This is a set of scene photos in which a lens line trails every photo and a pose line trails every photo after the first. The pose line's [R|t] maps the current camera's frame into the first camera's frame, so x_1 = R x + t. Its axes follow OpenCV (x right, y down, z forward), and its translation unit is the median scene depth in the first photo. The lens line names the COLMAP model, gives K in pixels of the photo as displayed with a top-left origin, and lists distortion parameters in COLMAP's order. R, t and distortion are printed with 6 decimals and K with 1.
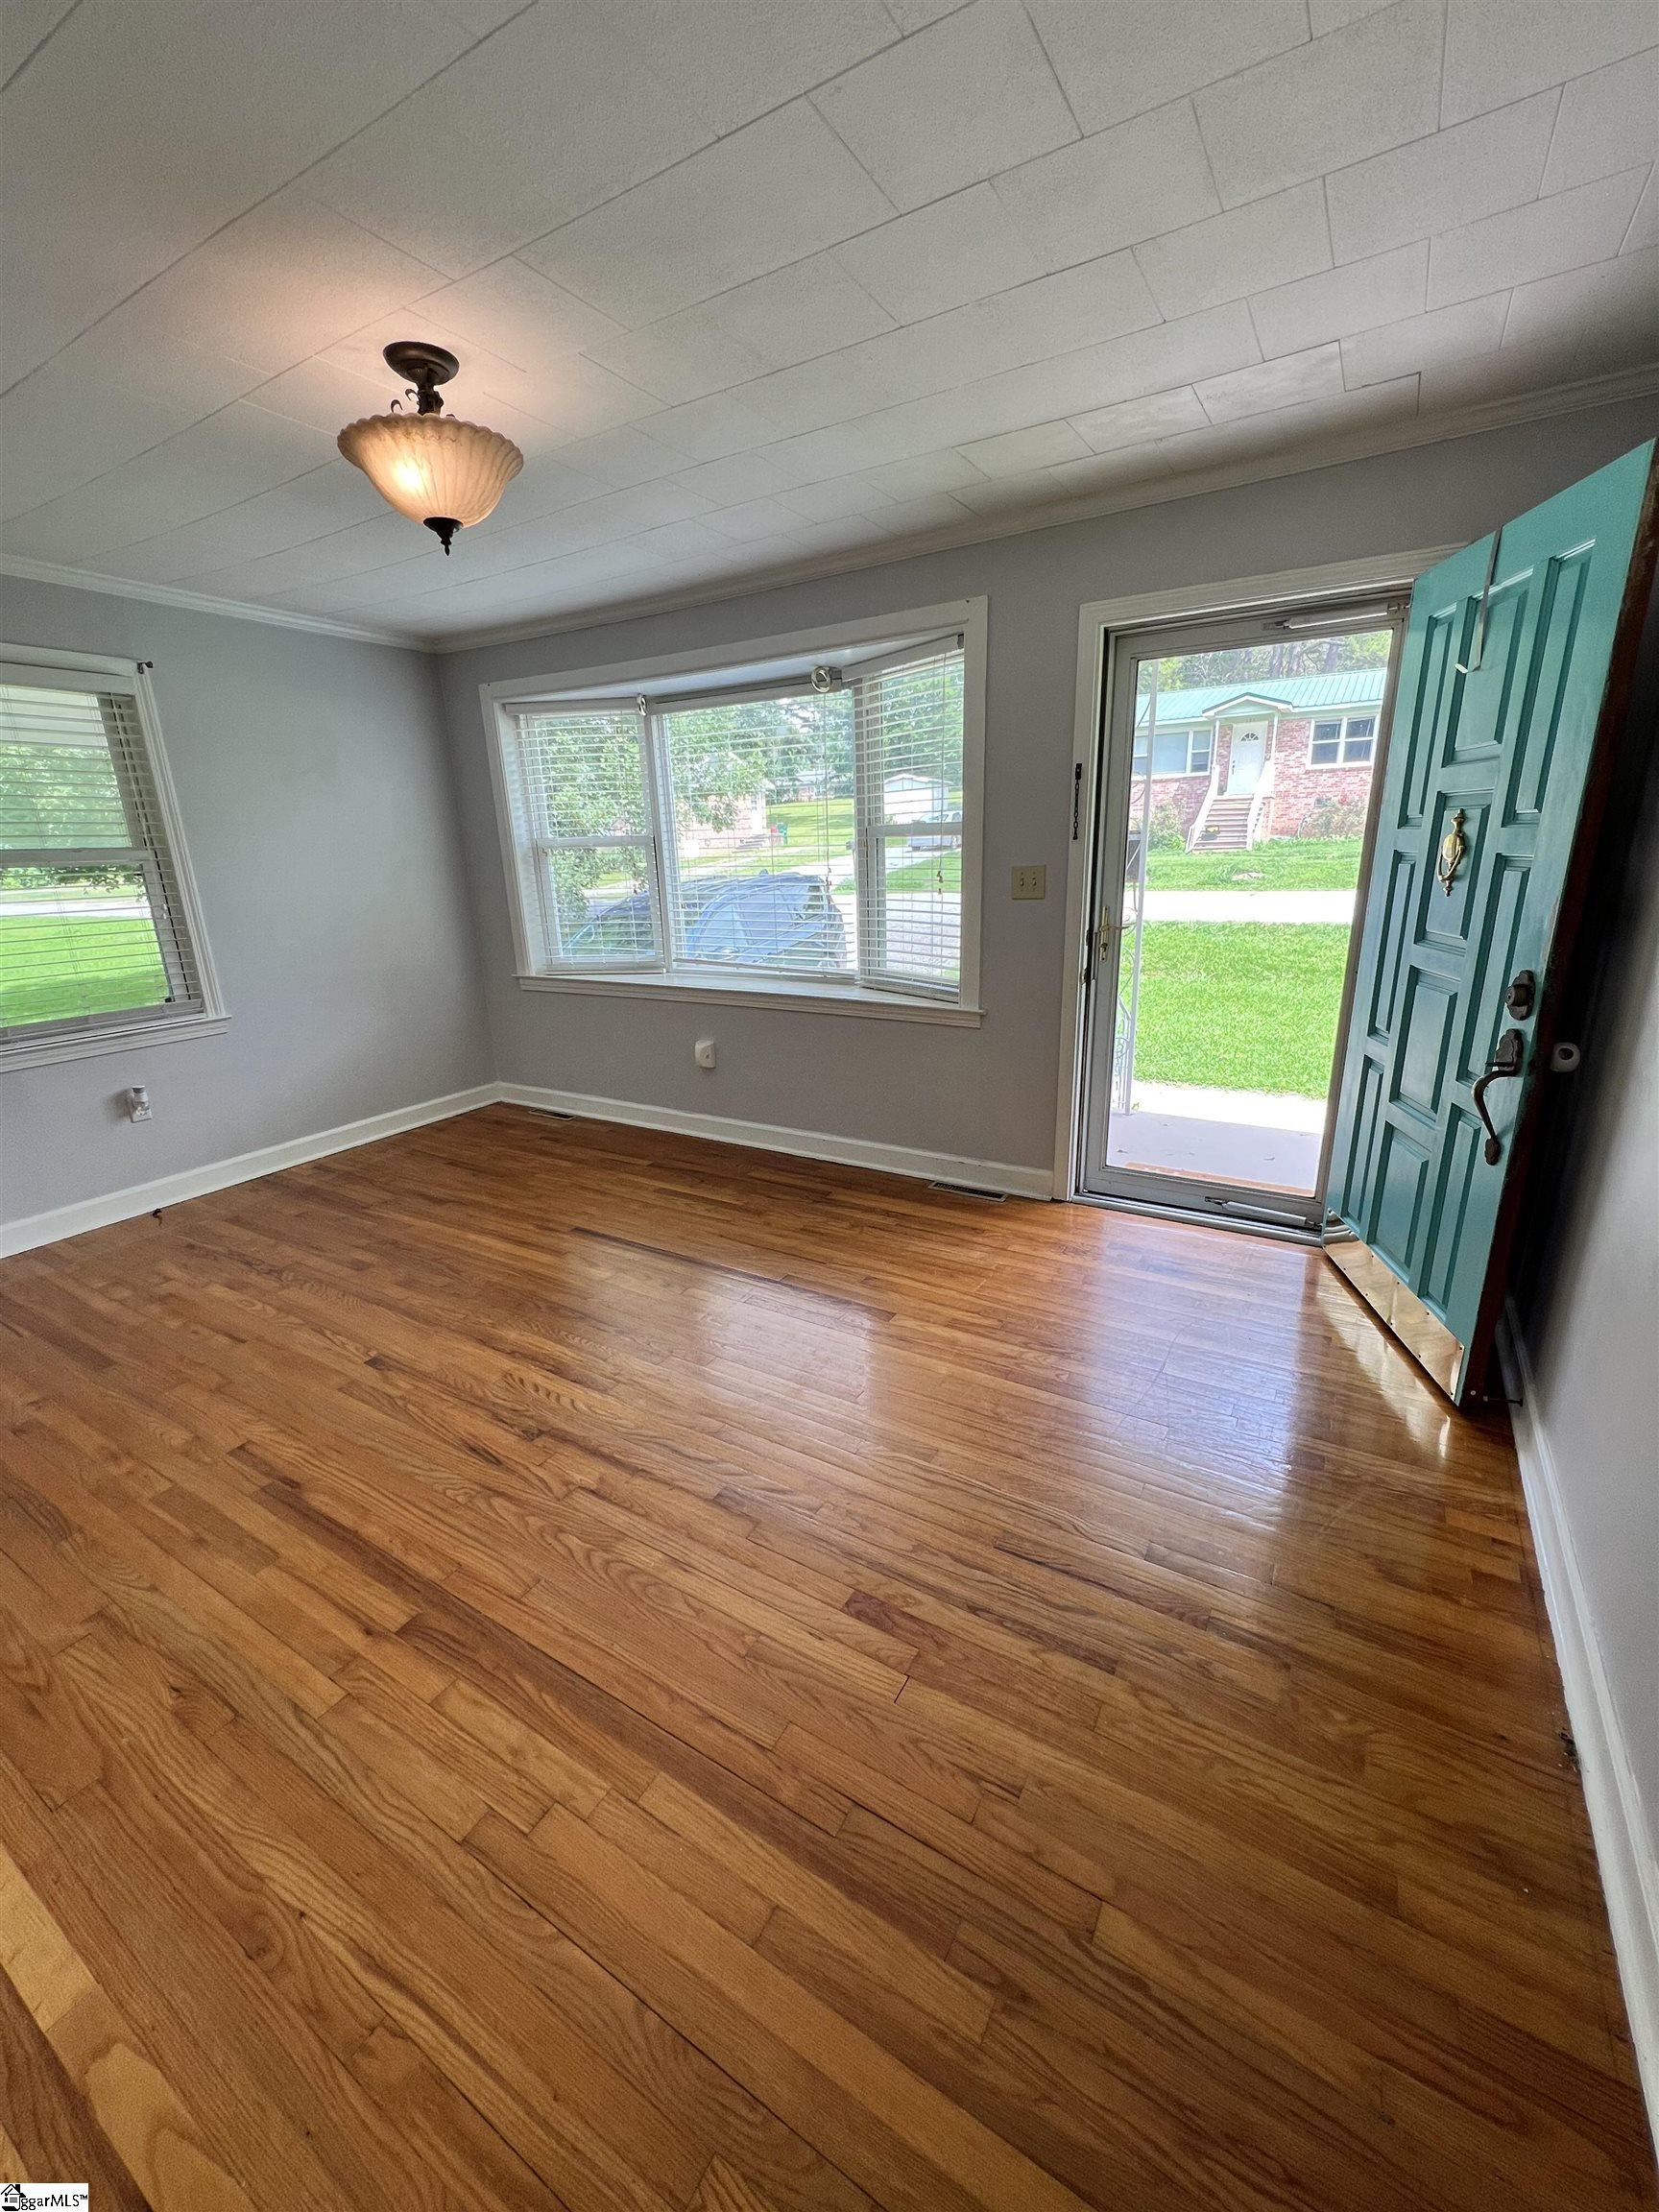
lens RADIAL K [[888.8, 0, 843.5], [0, 888.8, 1112.3], [0, 0, 1]] dist [-0.001951, 0.000596]
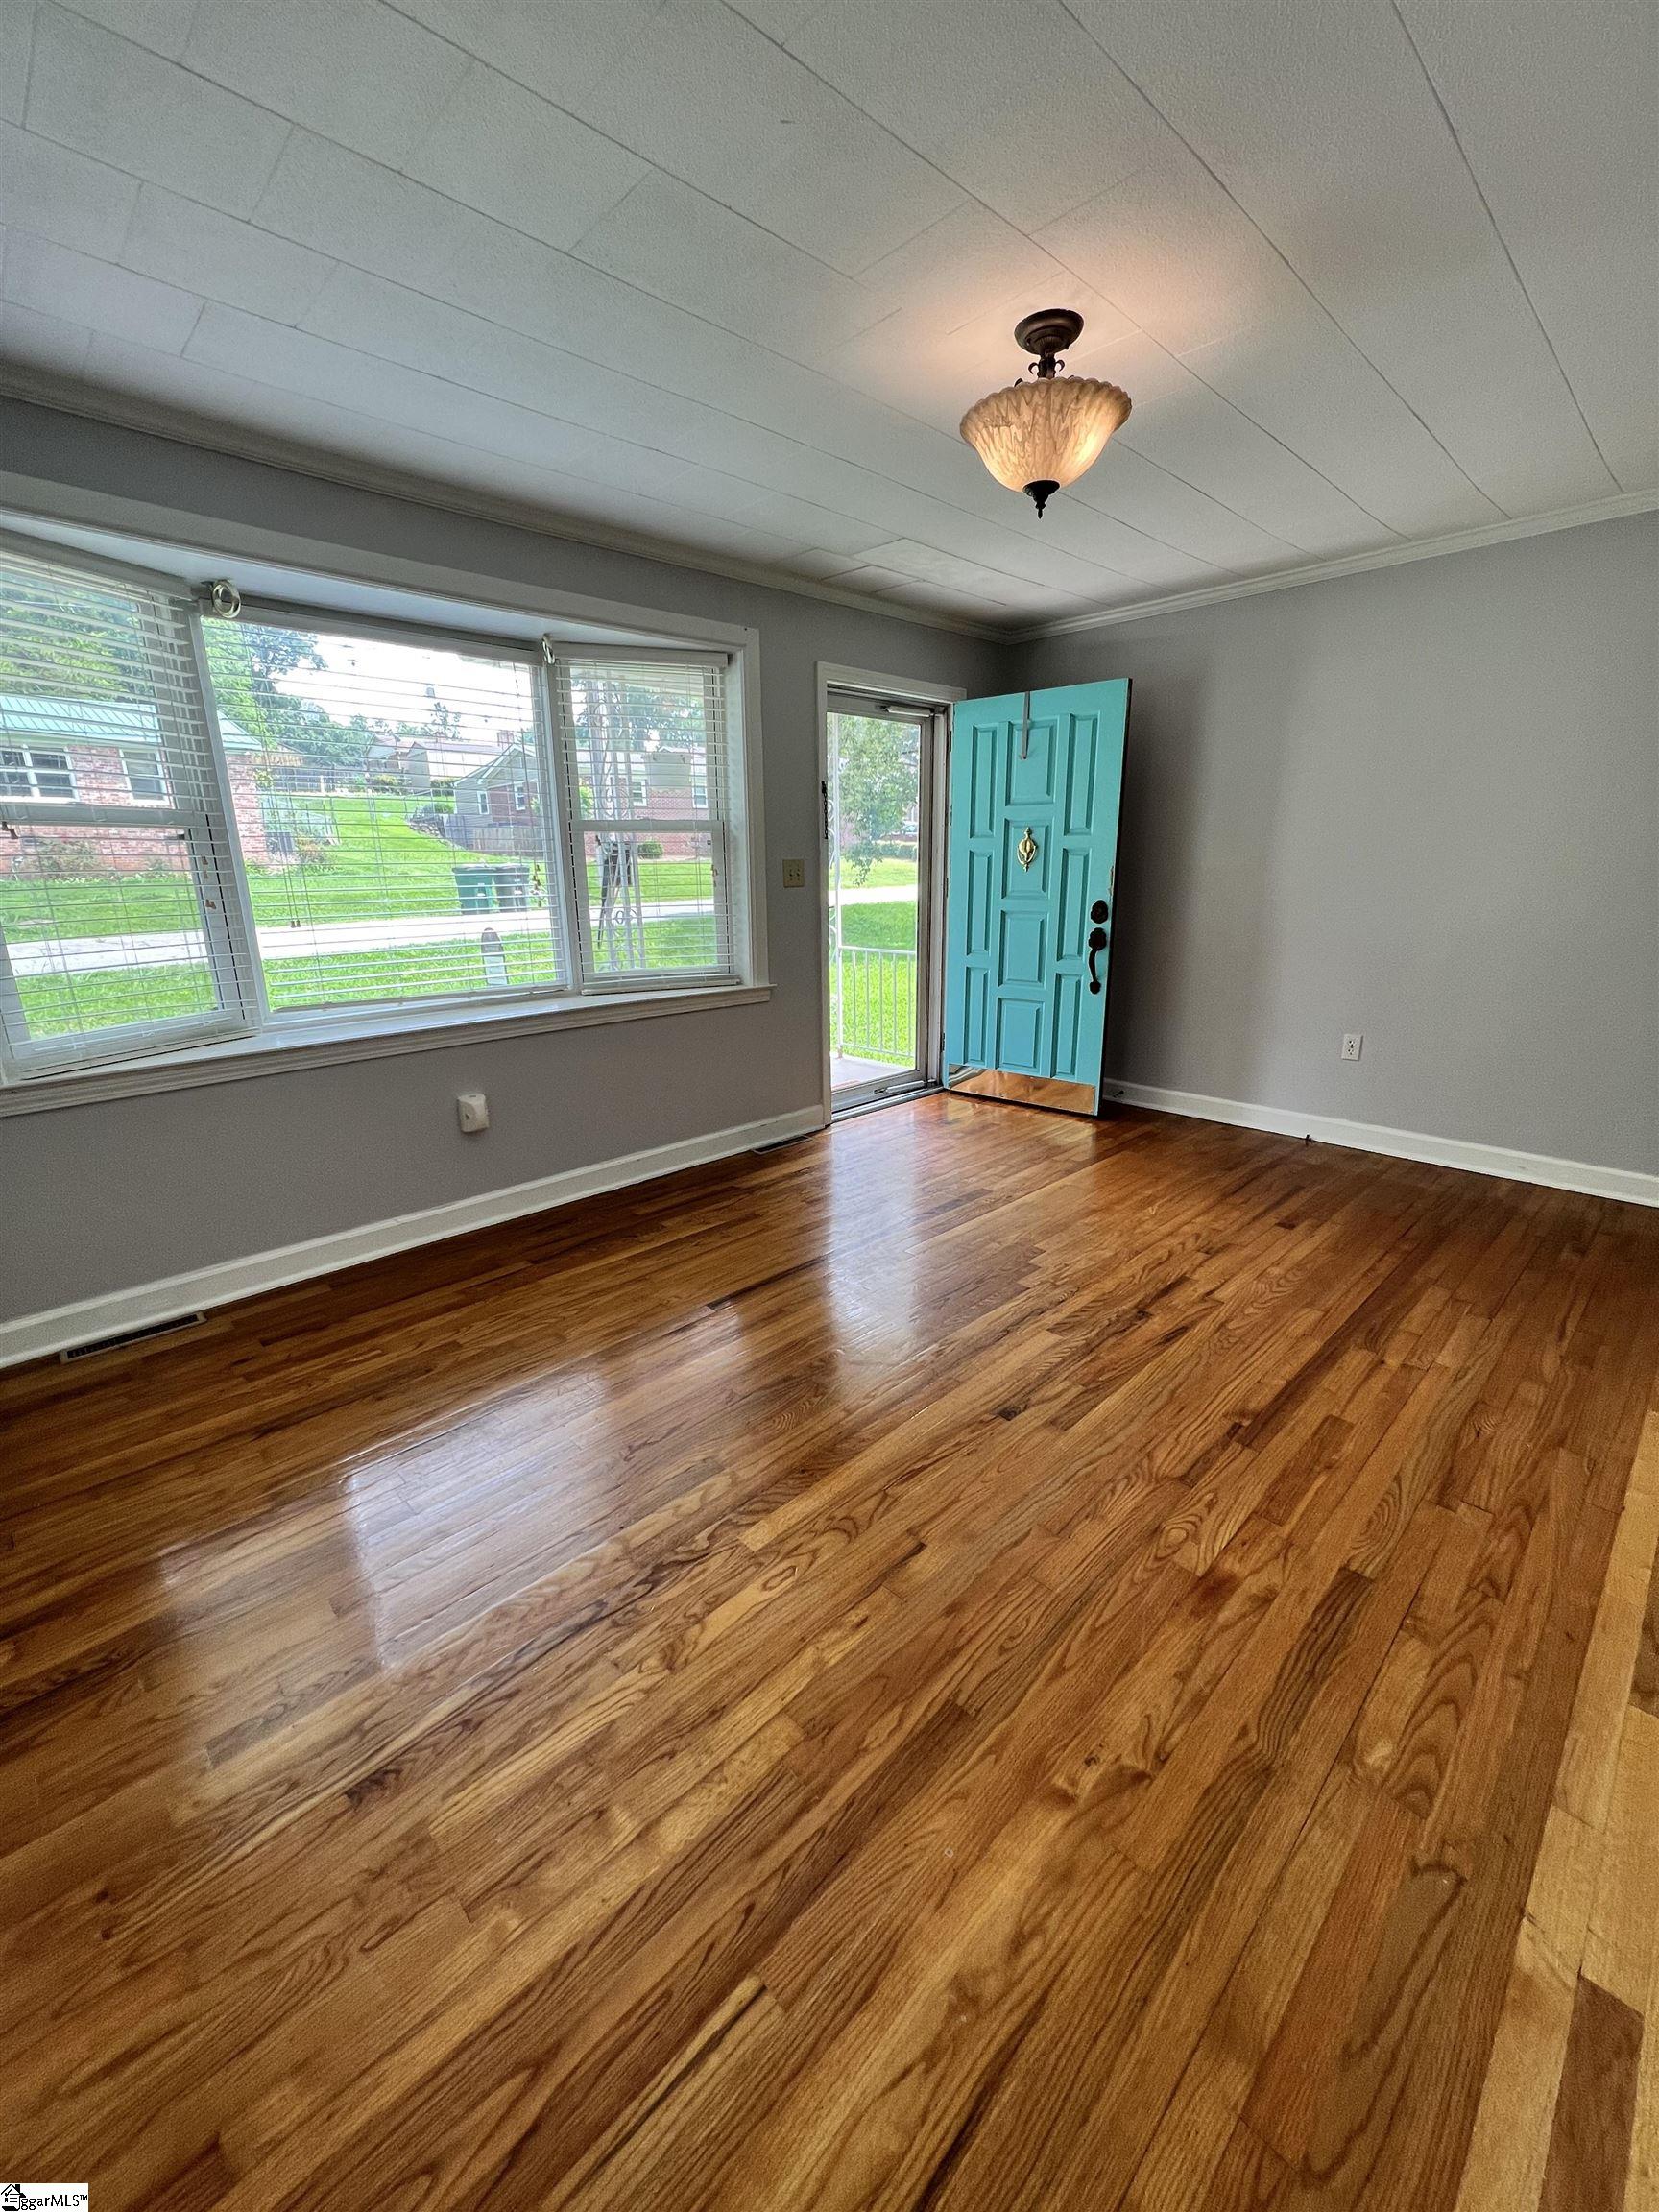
lens RADIAL K [[886.0, 0, 826.9], [0, 886.0, 1104.0], [0, 0, 1]] dist [0.002464, 0.000134]
pose [[0.260371, -0.229236, 0.937901, -0.997928], [0.290117, 0.945090, 0.150454, -0.127307], [-0.920890, 0.232928, 0.312579, 0.648172]]
